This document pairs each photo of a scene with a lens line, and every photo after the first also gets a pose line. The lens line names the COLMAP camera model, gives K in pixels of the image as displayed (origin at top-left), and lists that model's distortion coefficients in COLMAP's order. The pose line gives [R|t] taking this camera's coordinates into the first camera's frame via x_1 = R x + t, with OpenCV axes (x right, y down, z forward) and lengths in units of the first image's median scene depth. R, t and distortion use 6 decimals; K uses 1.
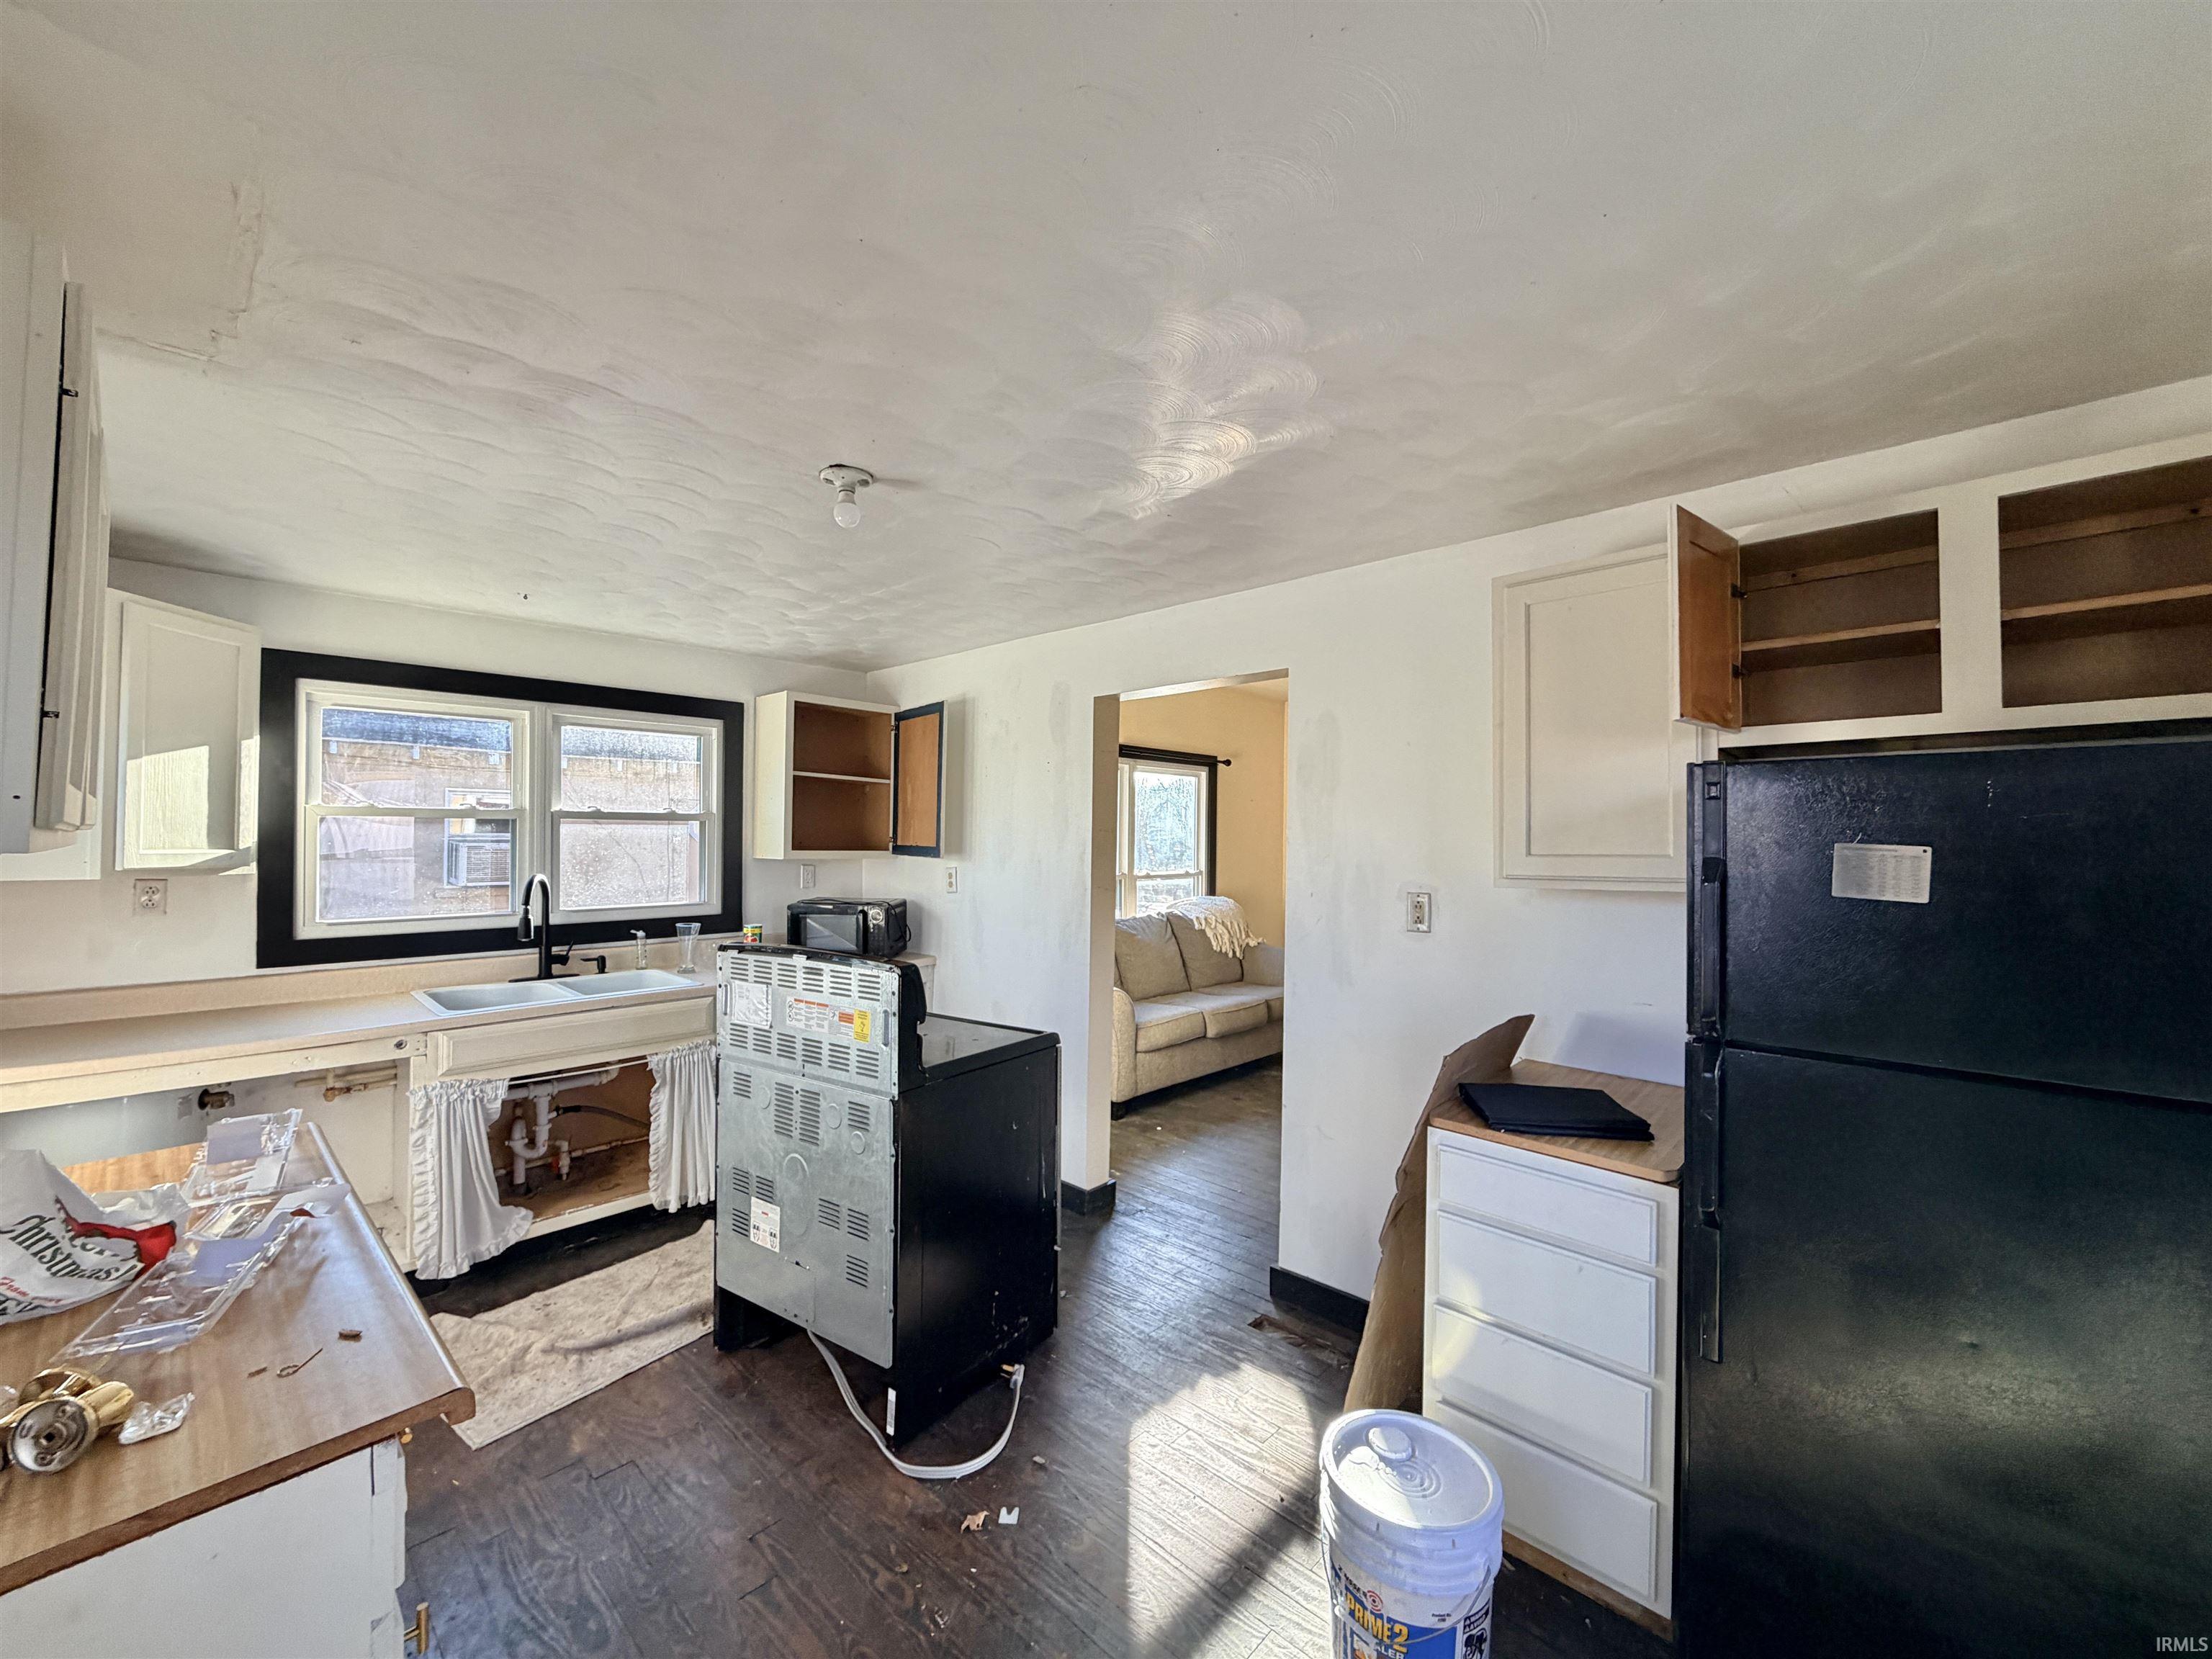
lens RADIAL K [[882.6, 0, 1107.8], [0, 882.6, 827.0], [0, 0, 1]] dist [0.000831, 0.000053]
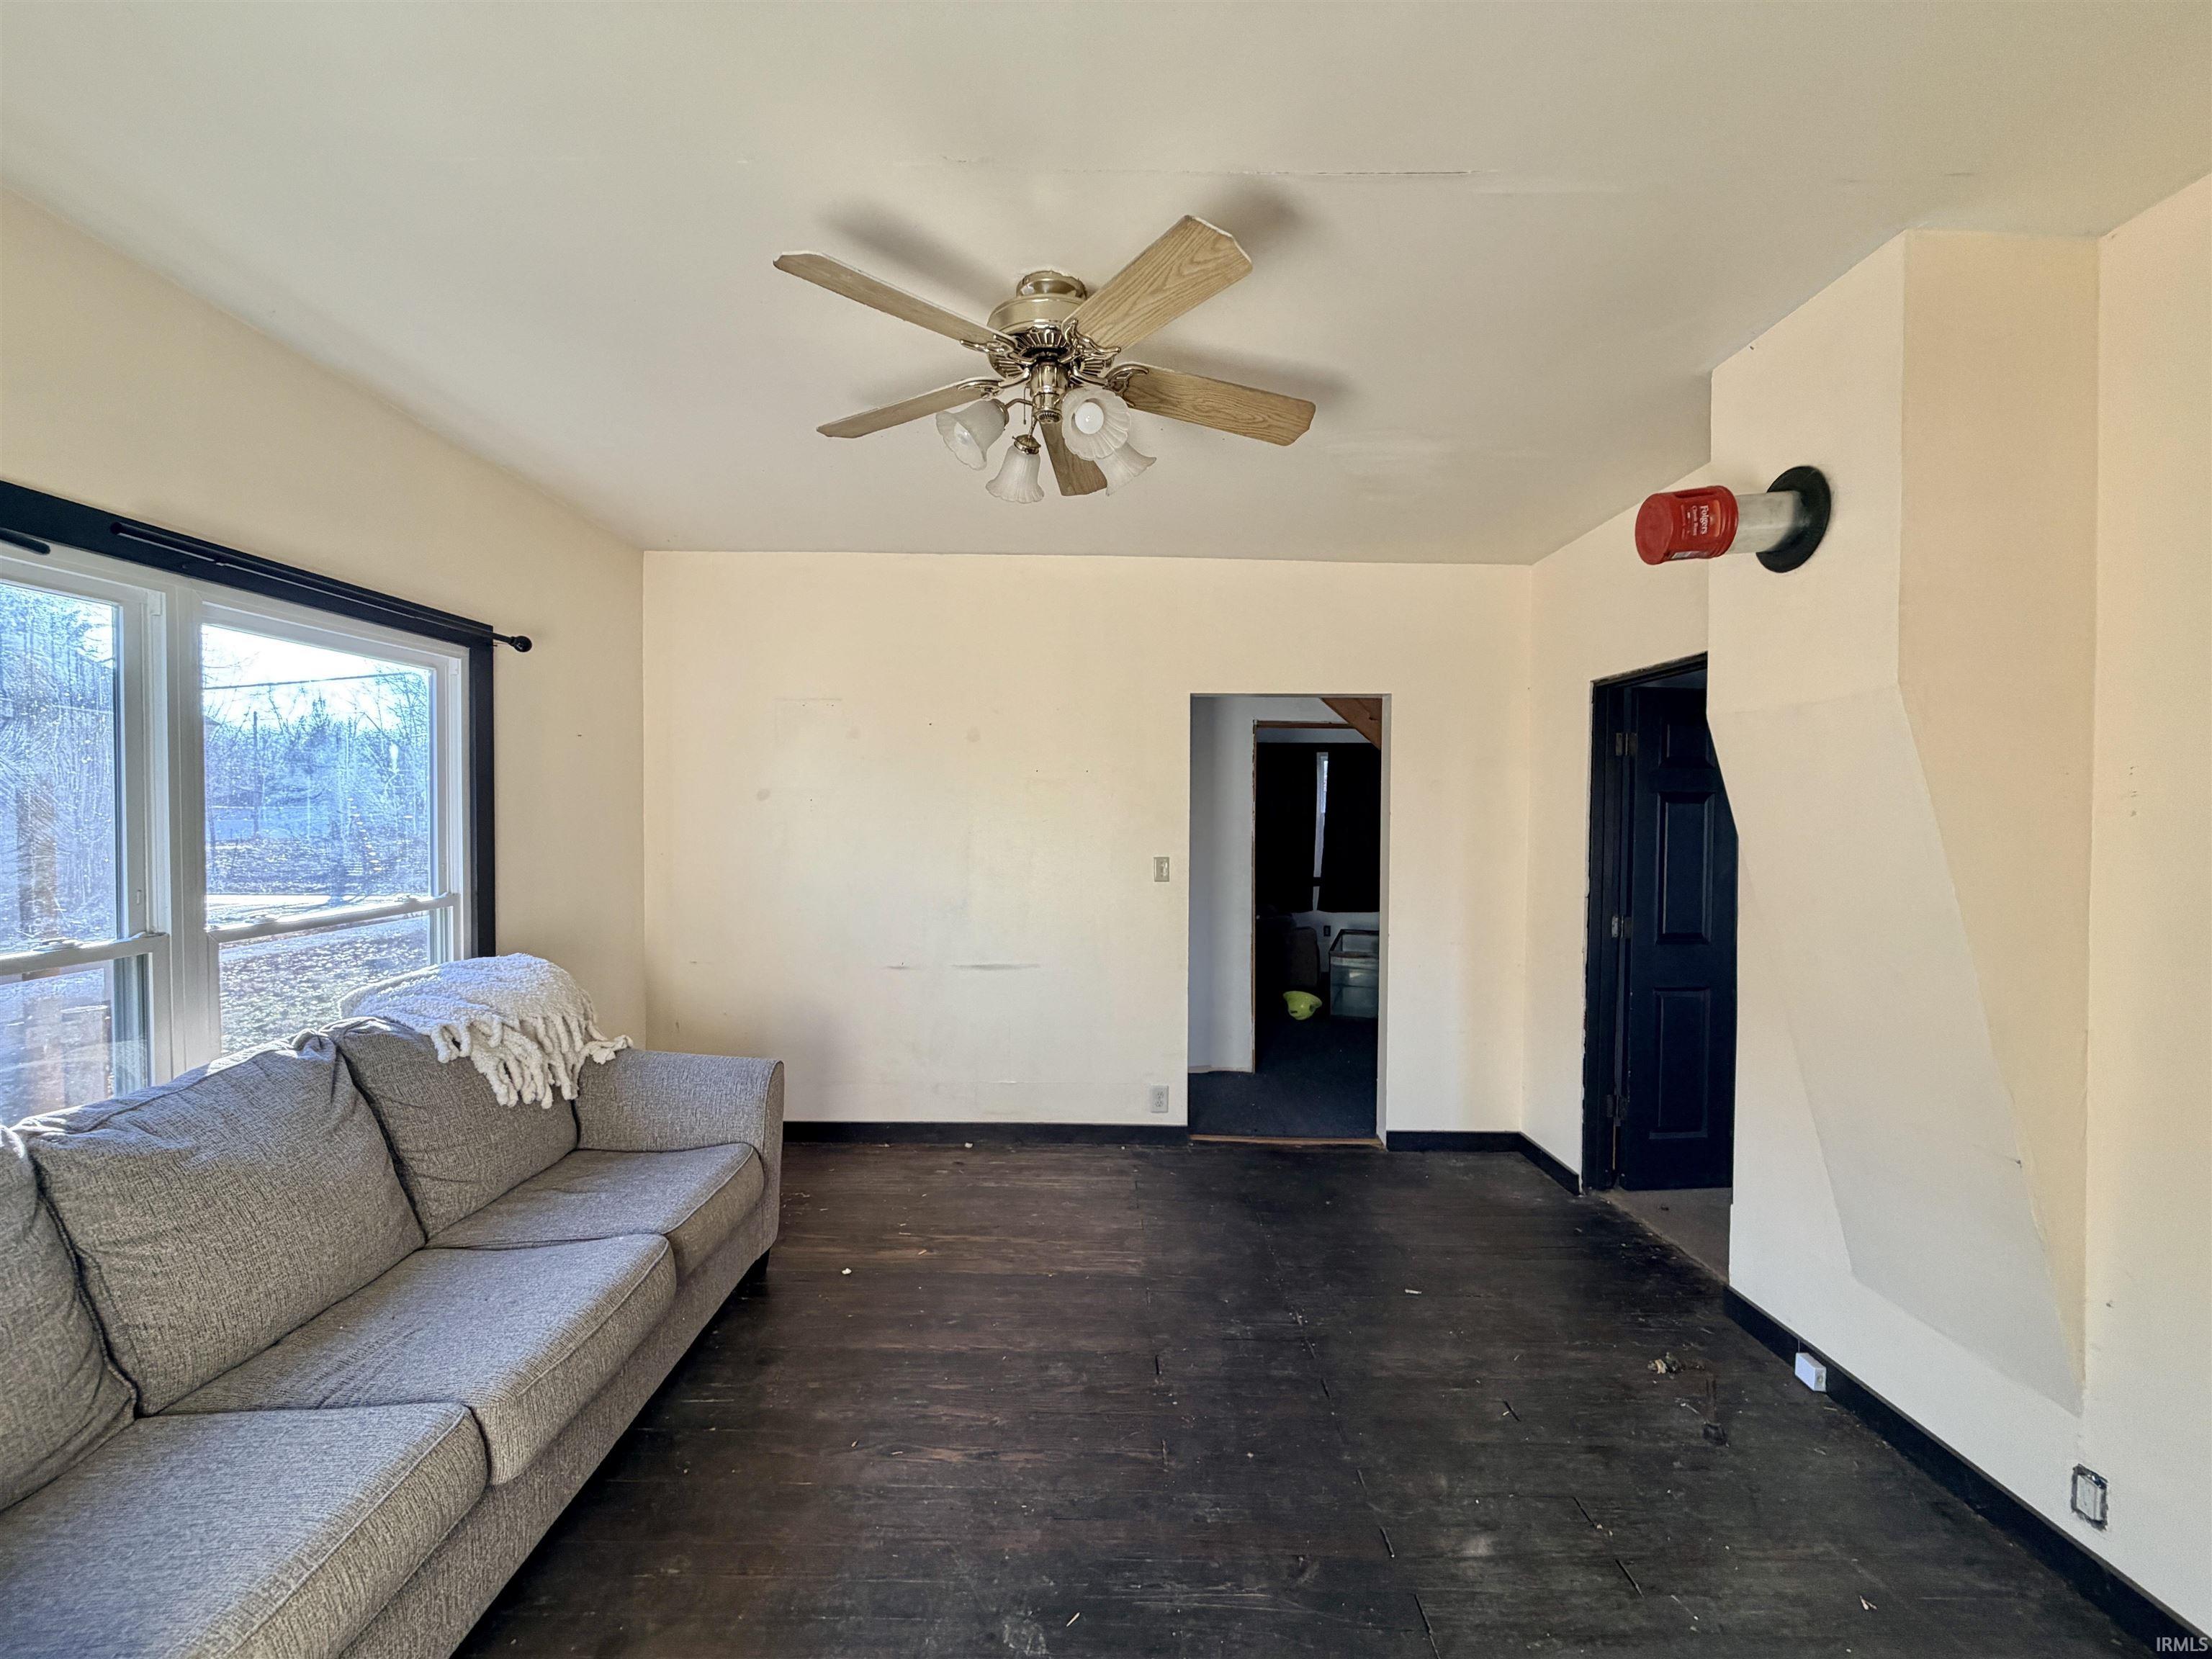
lens RADIAL K [[882.6, 0, 1111.0], [0, 882.6, 833.8], [0, 0, 1]] dist [0.000831, 0.000053]
pose [[0.732842, -0.024535, 0.679956, 0.054051], [0.001003, 0.999388, 0.034979, 0.005405], [-0.680398, -0.024952, 0.732418, 0.517134]]
